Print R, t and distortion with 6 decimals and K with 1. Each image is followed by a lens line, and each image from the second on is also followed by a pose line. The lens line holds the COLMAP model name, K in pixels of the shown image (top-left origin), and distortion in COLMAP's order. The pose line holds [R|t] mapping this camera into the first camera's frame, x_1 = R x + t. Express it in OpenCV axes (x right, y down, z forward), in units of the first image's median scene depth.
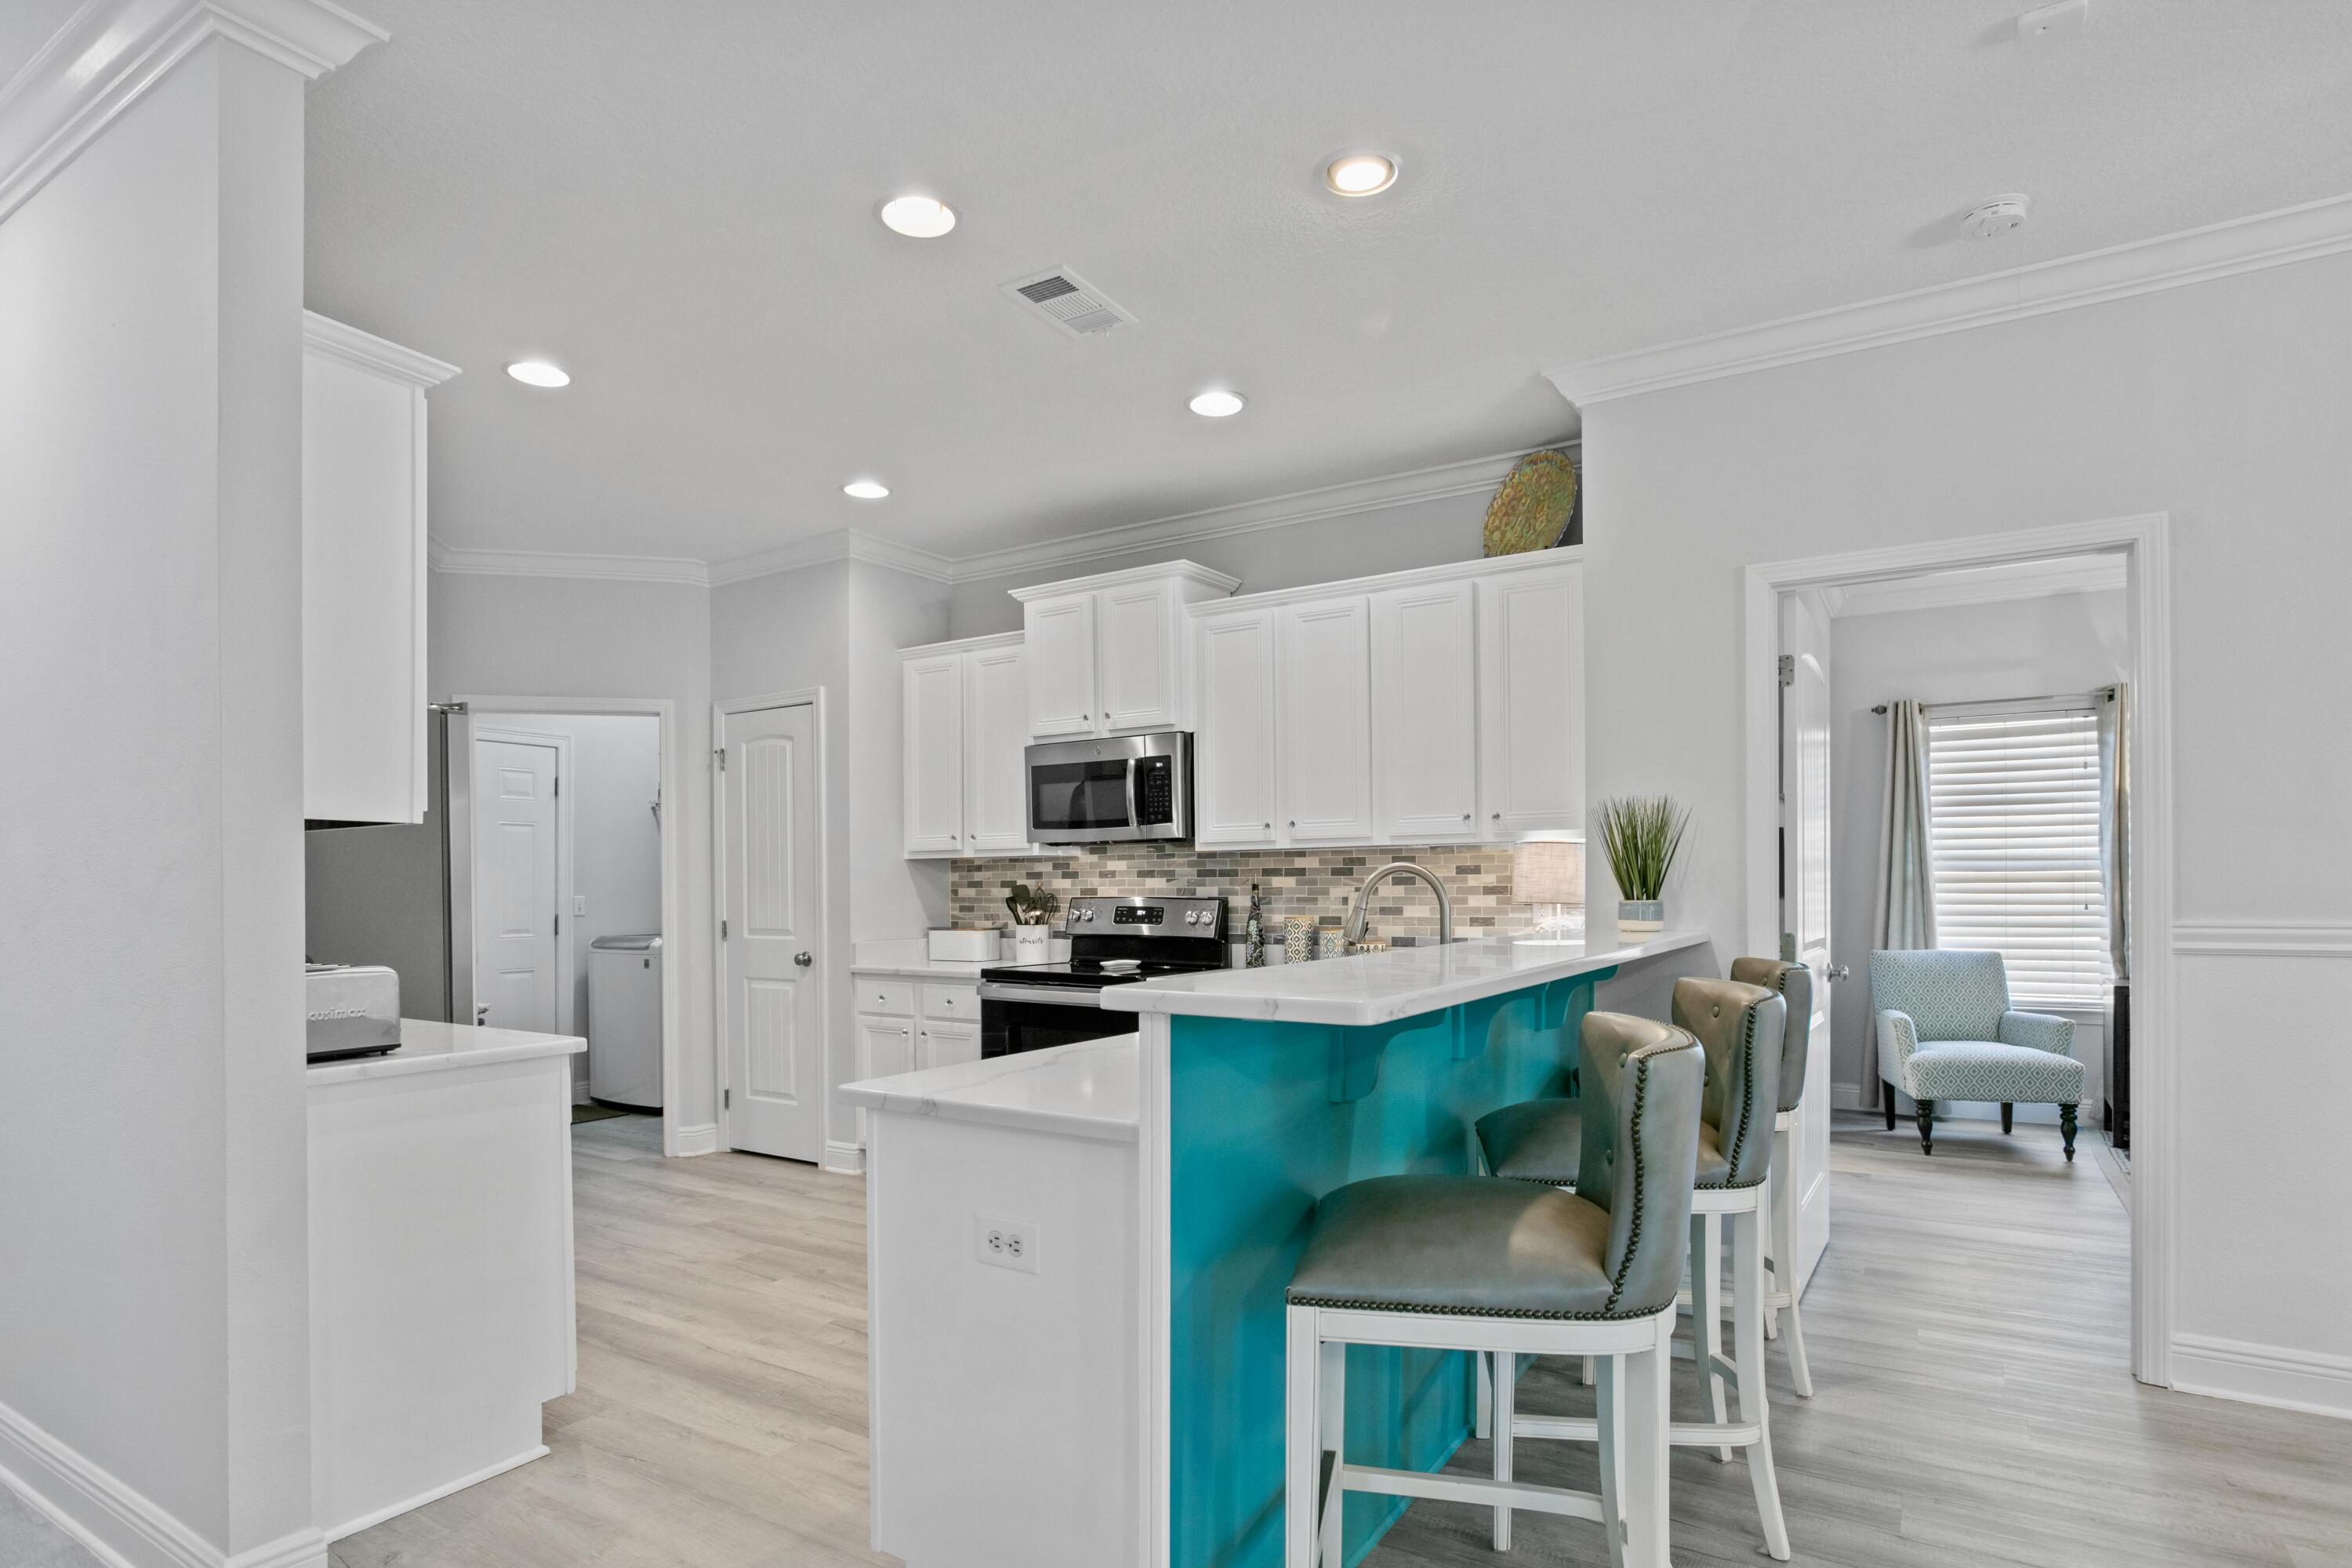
lens RADIAL K [[1250.4, 0, 1192.3], [0, 1250.4, 876.3], [0, 0, 1]] dist [-0.057960, 0.012844]
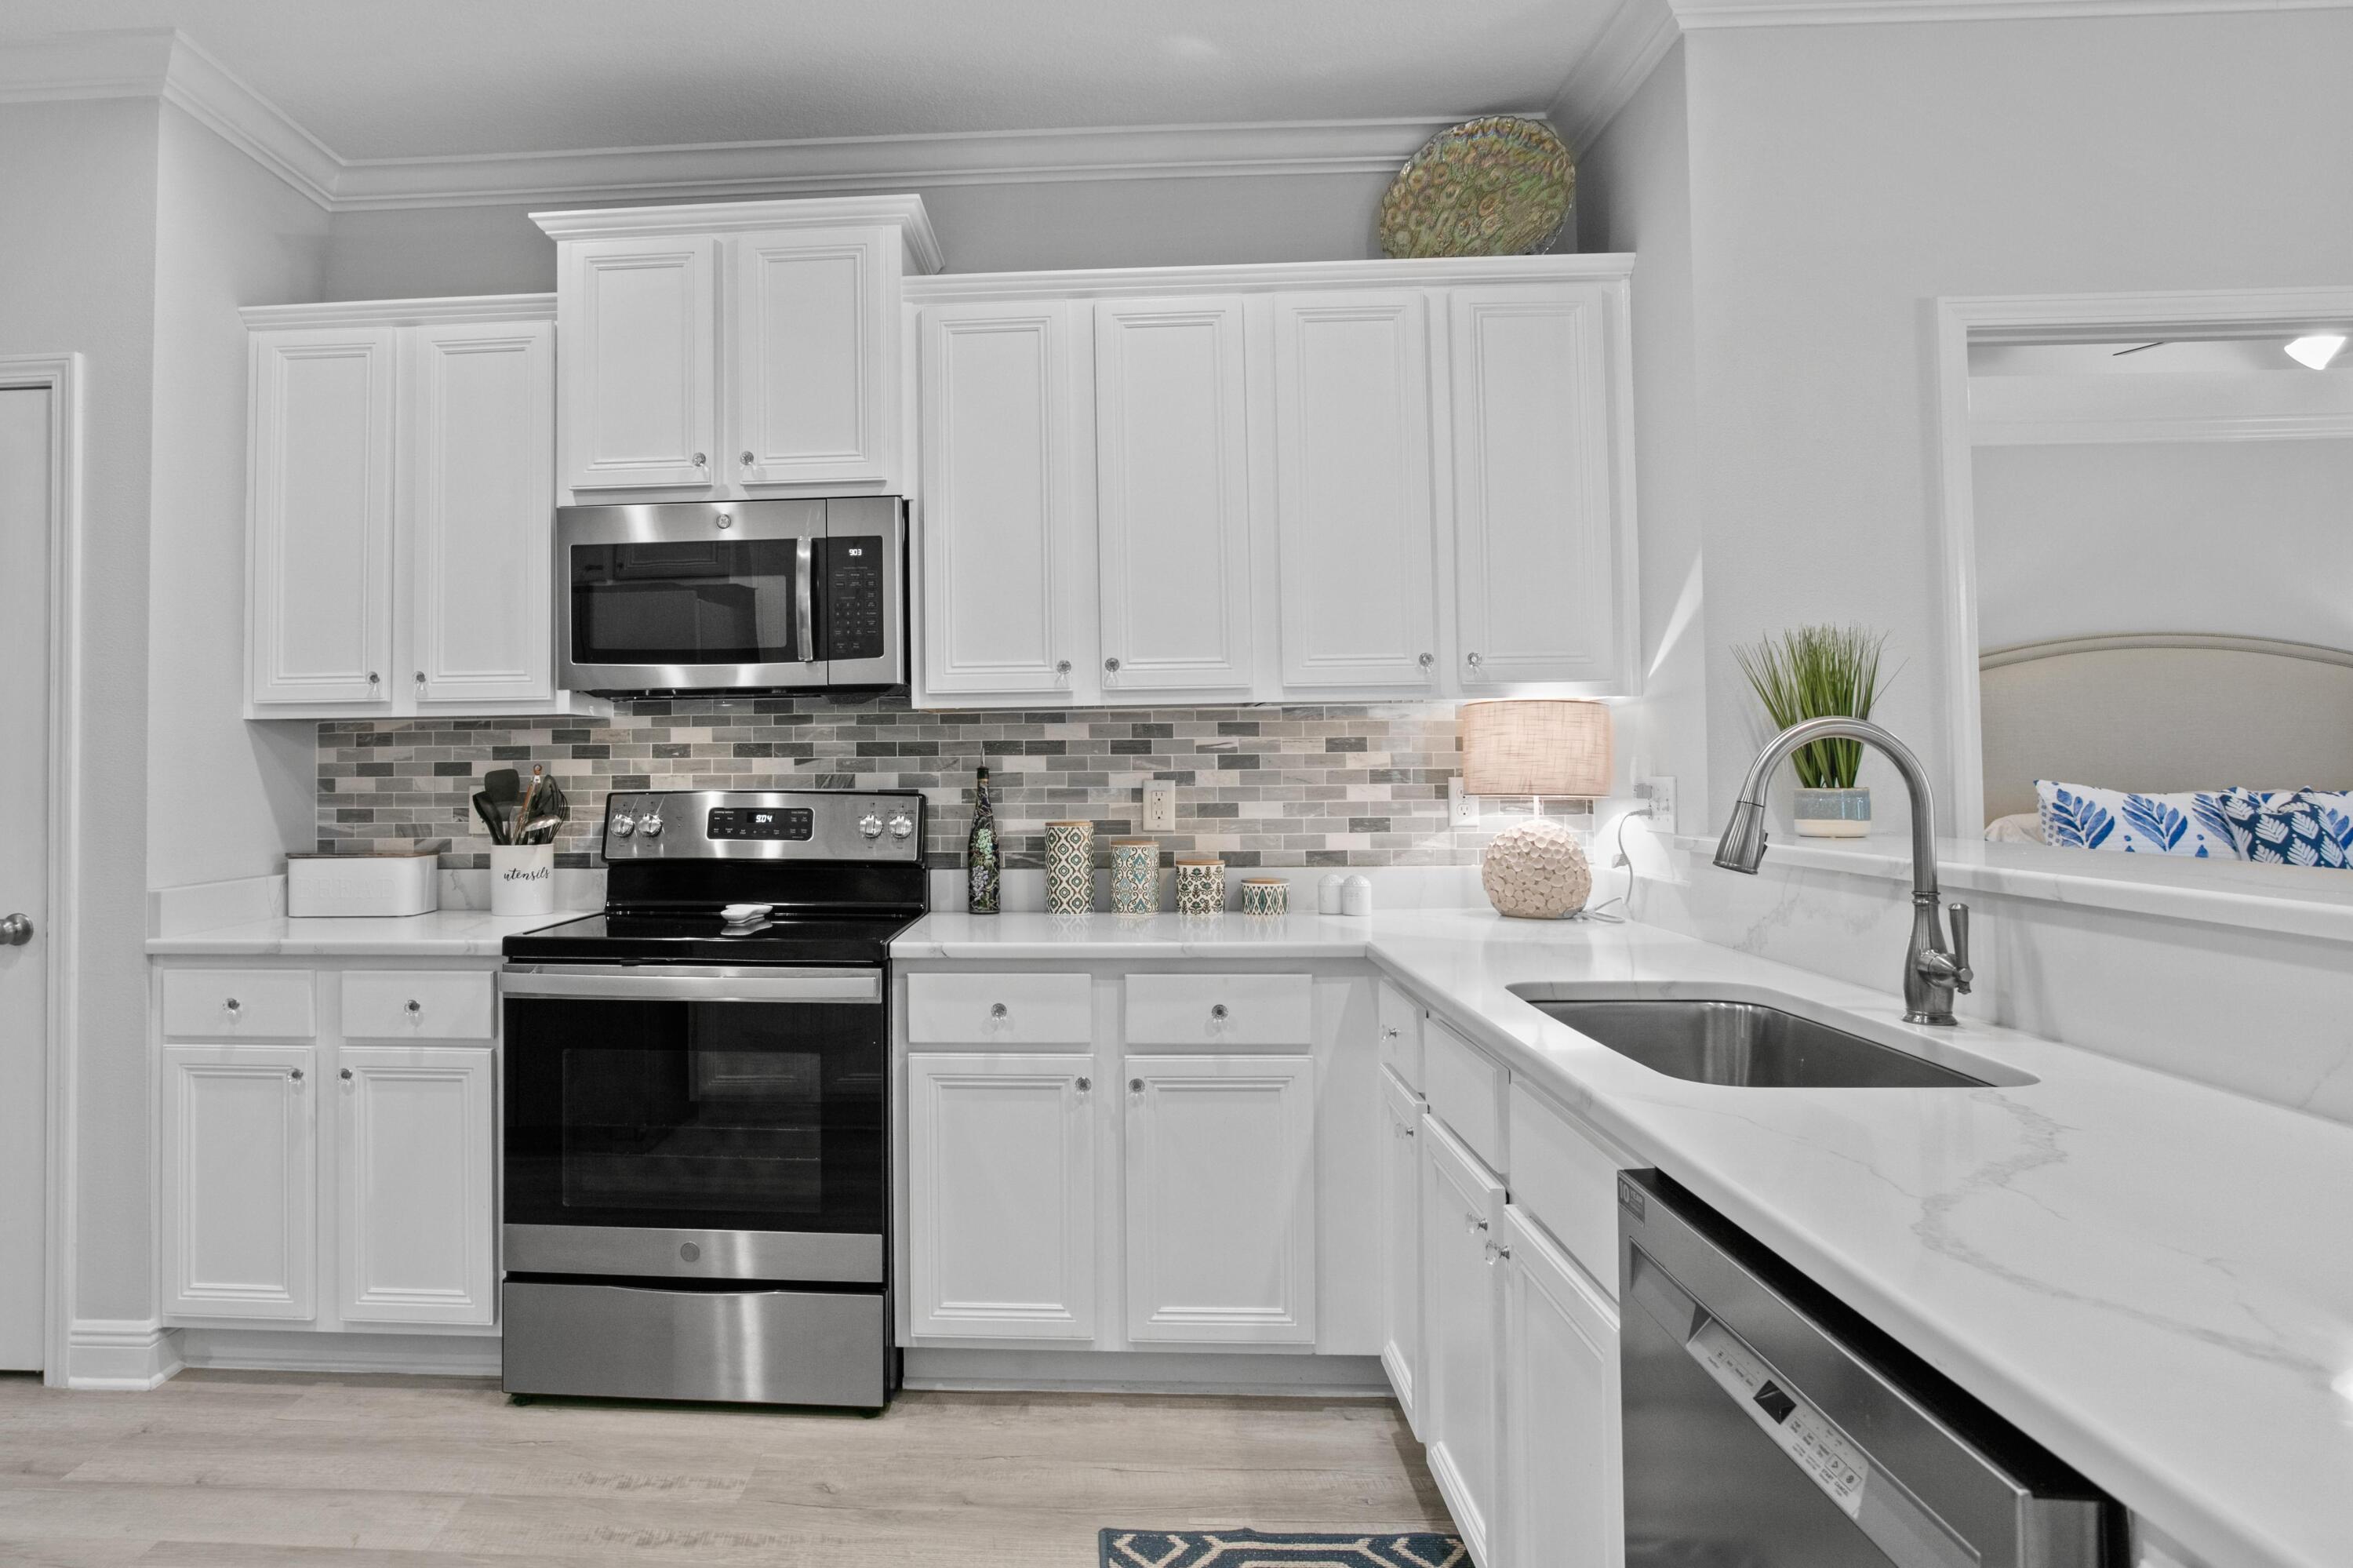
lens RADIAL K [[1406.3, 0, 1017.0], [0, 1406.3, 714.6], [0, 0, 1]] dist [-0.067522, 0.045629]
pose [[0.881666, 0.017278, 0.471557, -0.244939], [-0.000456, 0.999360, -0.035763, 0.004823], [-0.471873, 0.031316, 0.881110, 0.399535]]
